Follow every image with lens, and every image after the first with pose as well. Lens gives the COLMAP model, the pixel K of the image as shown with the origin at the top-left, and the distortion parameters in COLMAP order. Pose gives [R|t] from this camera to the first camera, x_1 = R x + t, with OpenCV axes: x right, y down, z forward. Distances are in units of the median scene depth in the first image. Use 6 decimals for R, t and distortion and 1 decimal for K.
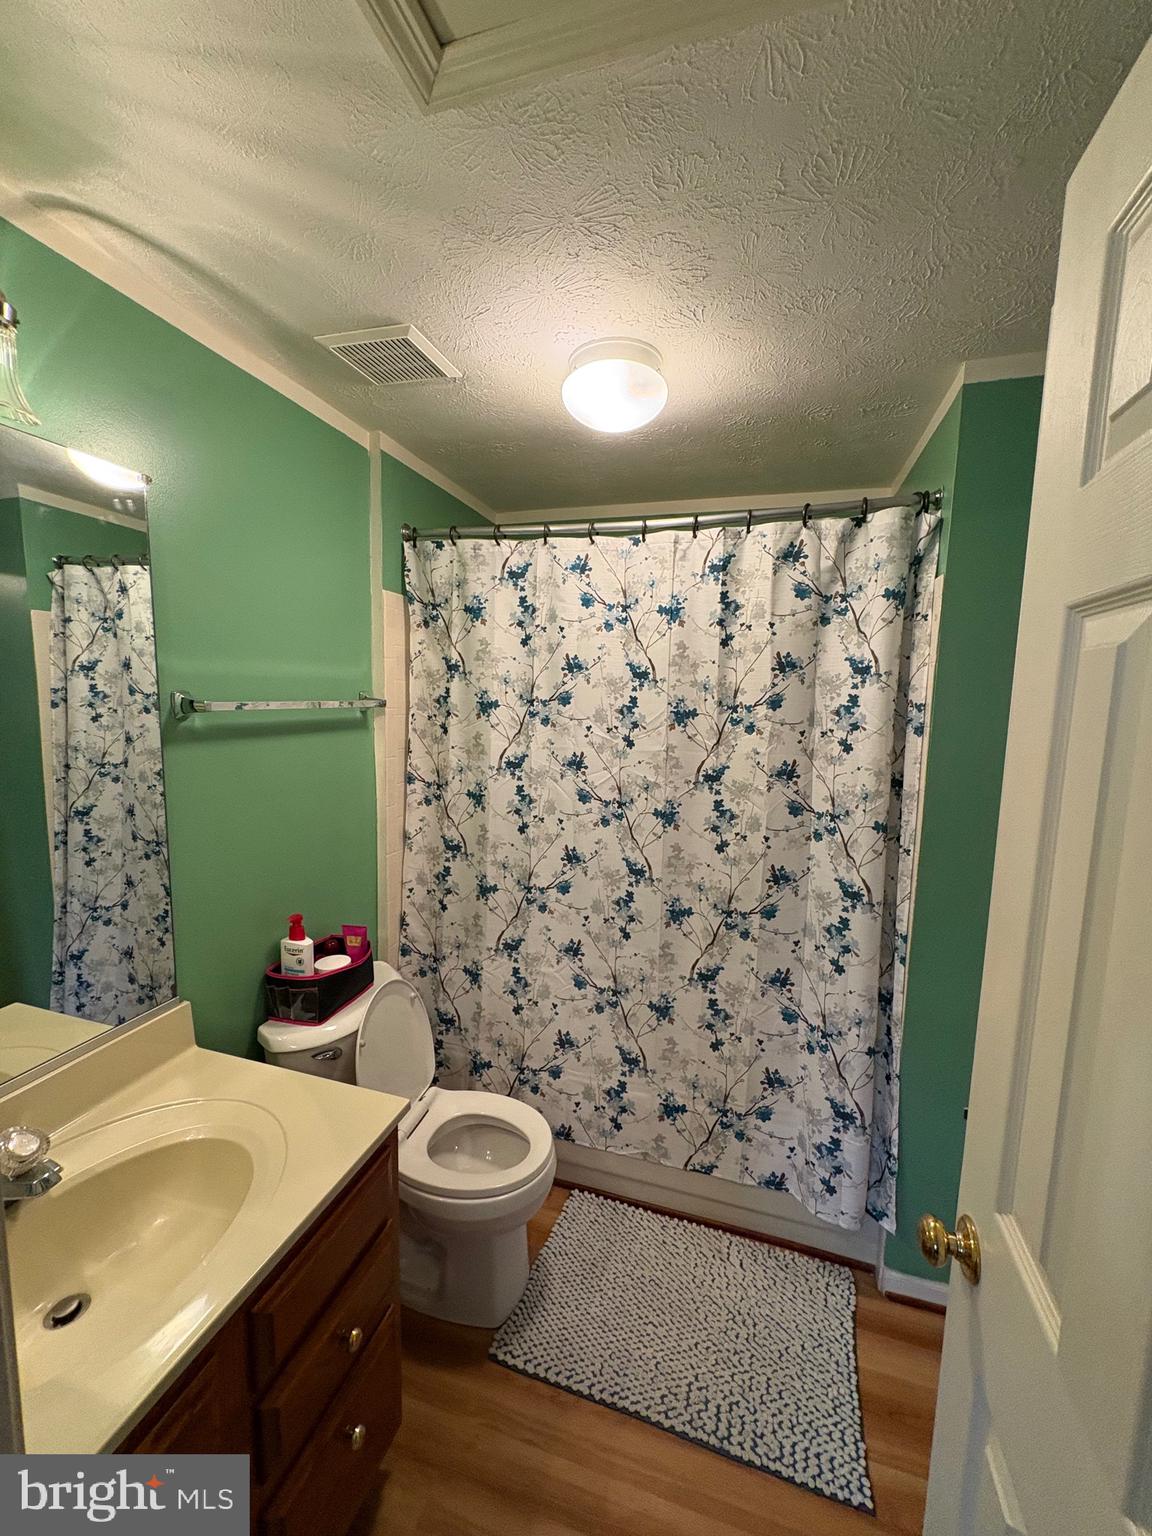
lens RADIAL K [[614.1, 0, 576.1], [0, 614.1, 769.2], [0, 0, 1]] dist [-0.001406, 0.000706]
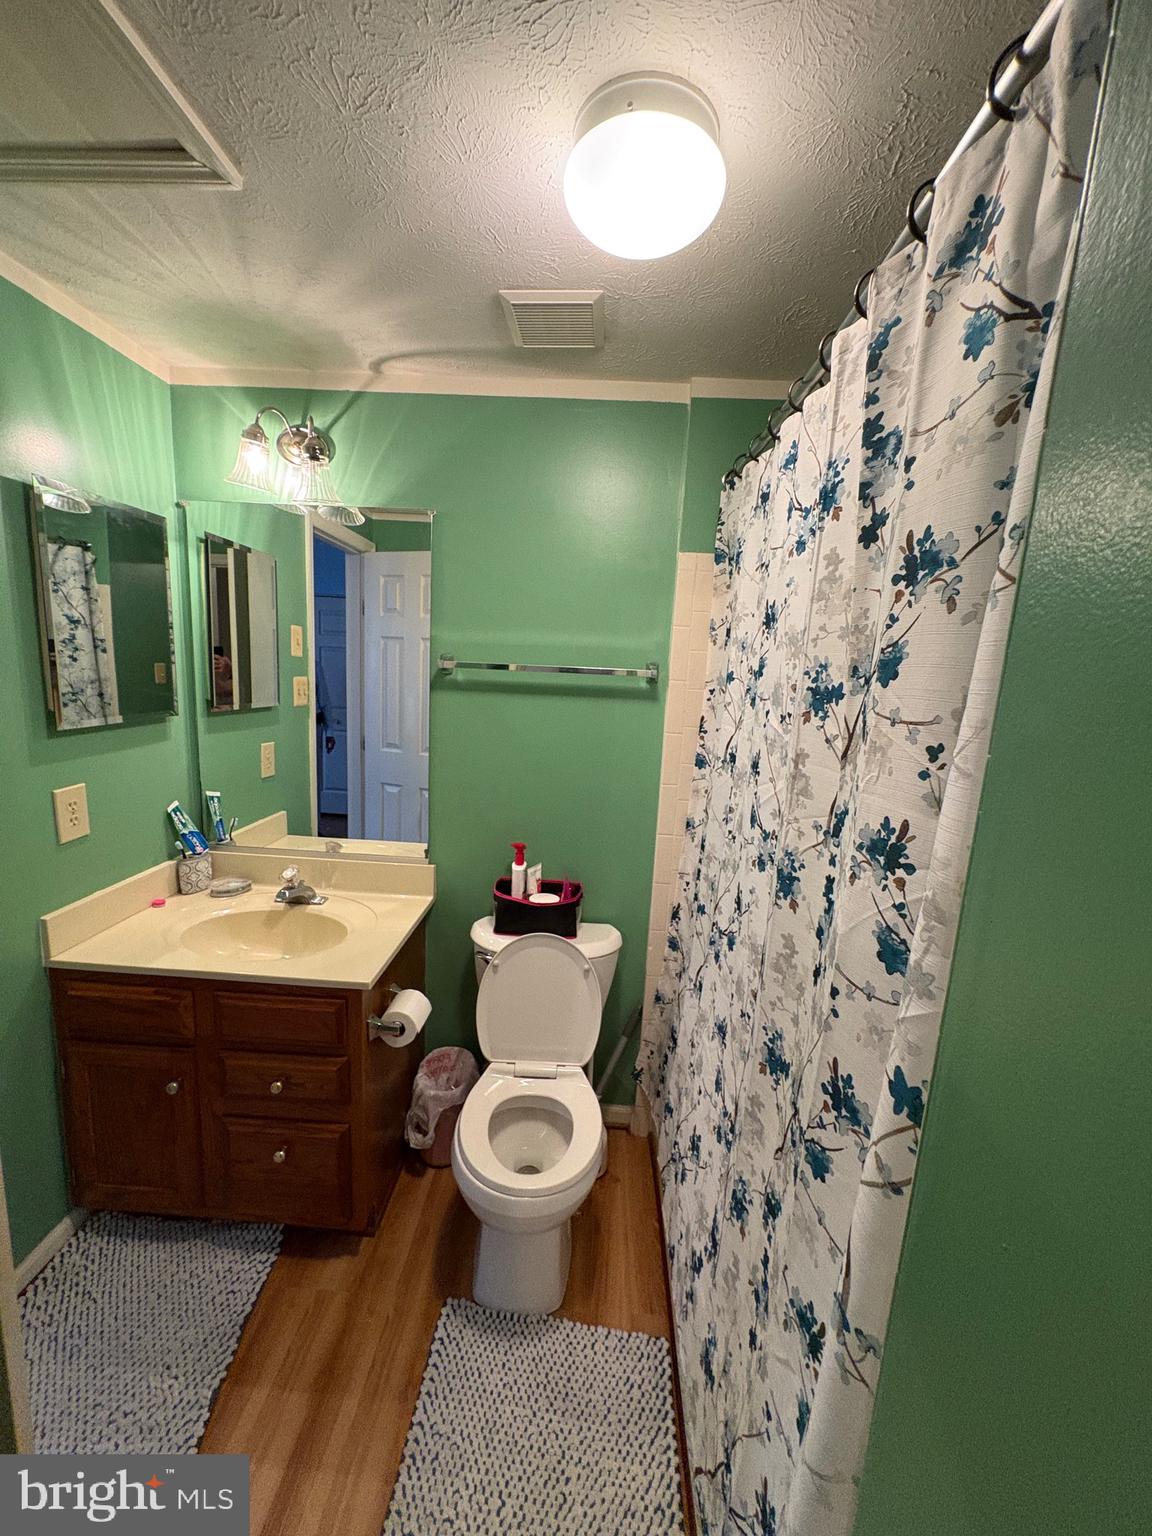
lens RADIAL K [[614.1, 0, 568.4], [0, 614.1, 768.5], [0, 0, 1]] dist [-0.001406, 0.000706]
pose [[0.245359, 0.151582, -0.957508, 0.669236], [-0.158674, 0.980659, 0.114588, -0.057692], [0.956359, 0.123816, 0.264666, 0.722344]]
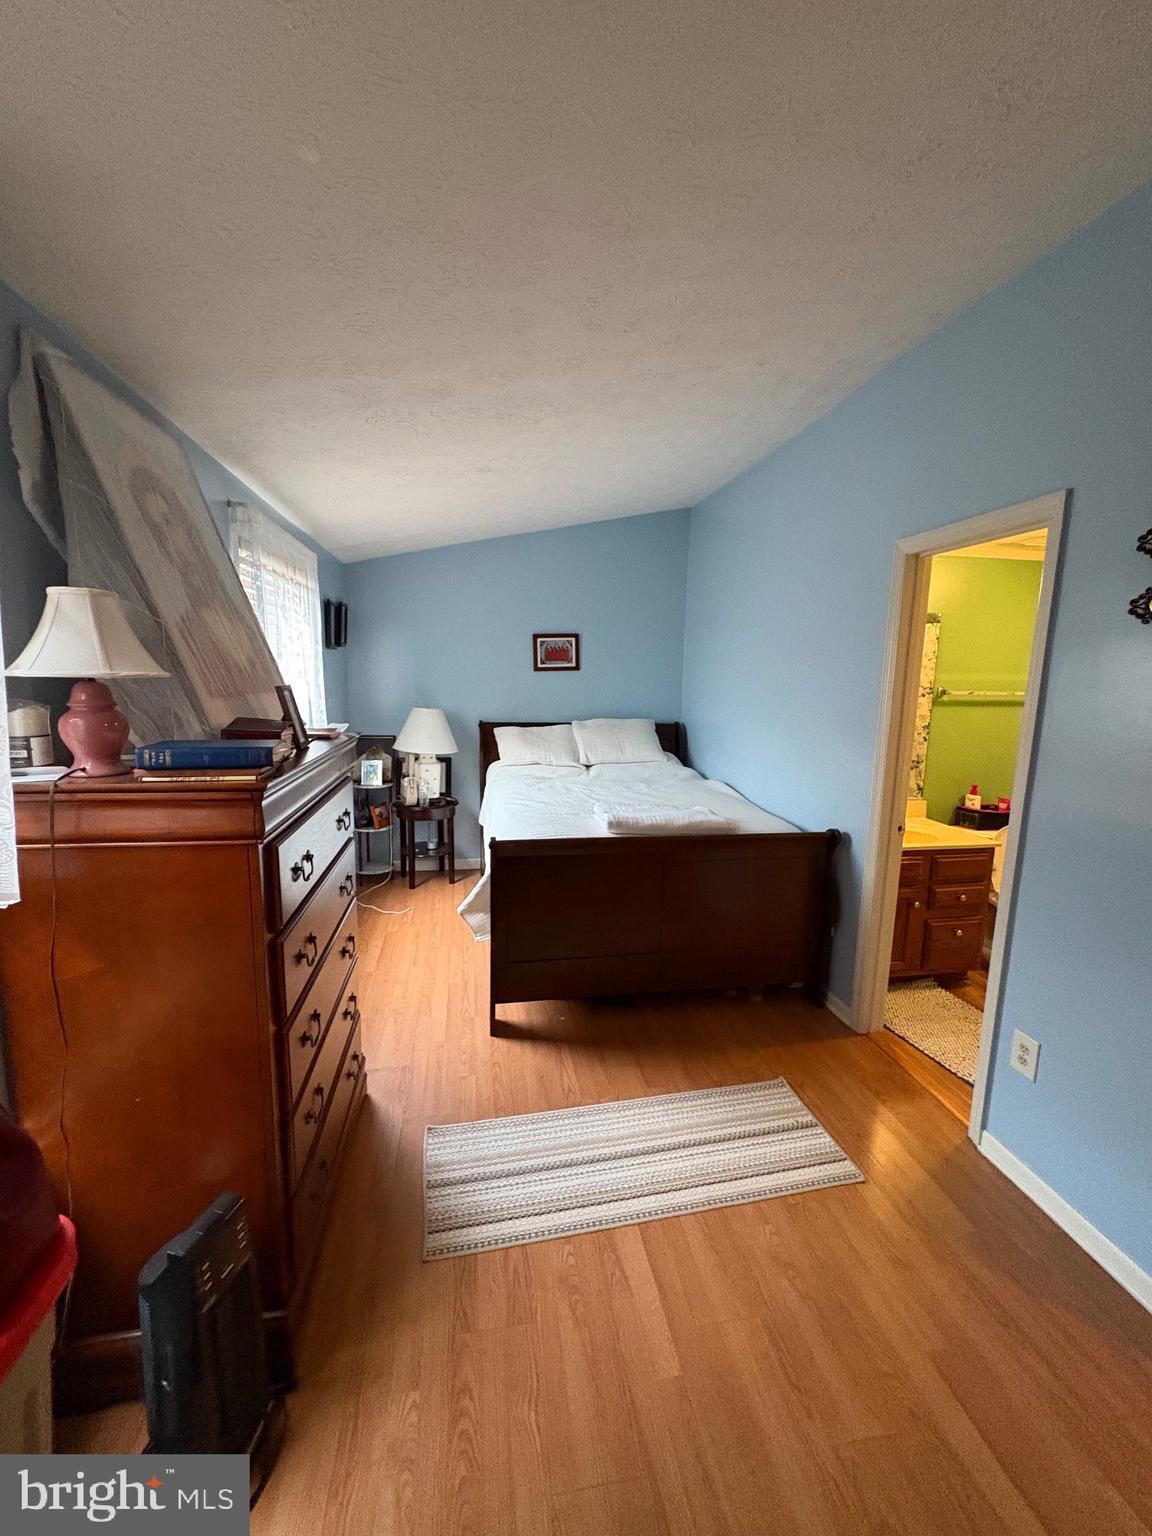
lens RADIAL K [[614.1, 0, 579.4], [0, 614.1, 768.5], [0, 0, 1]] dist [-0.001406, 0.000706]
pose [[0.449658, 0.121609, -0.884883, 0.869831], [-0.108672, 0.990777, 0.080939, 0.150018], [0.886565, 0.059767, 0.458727, -1.316760]]
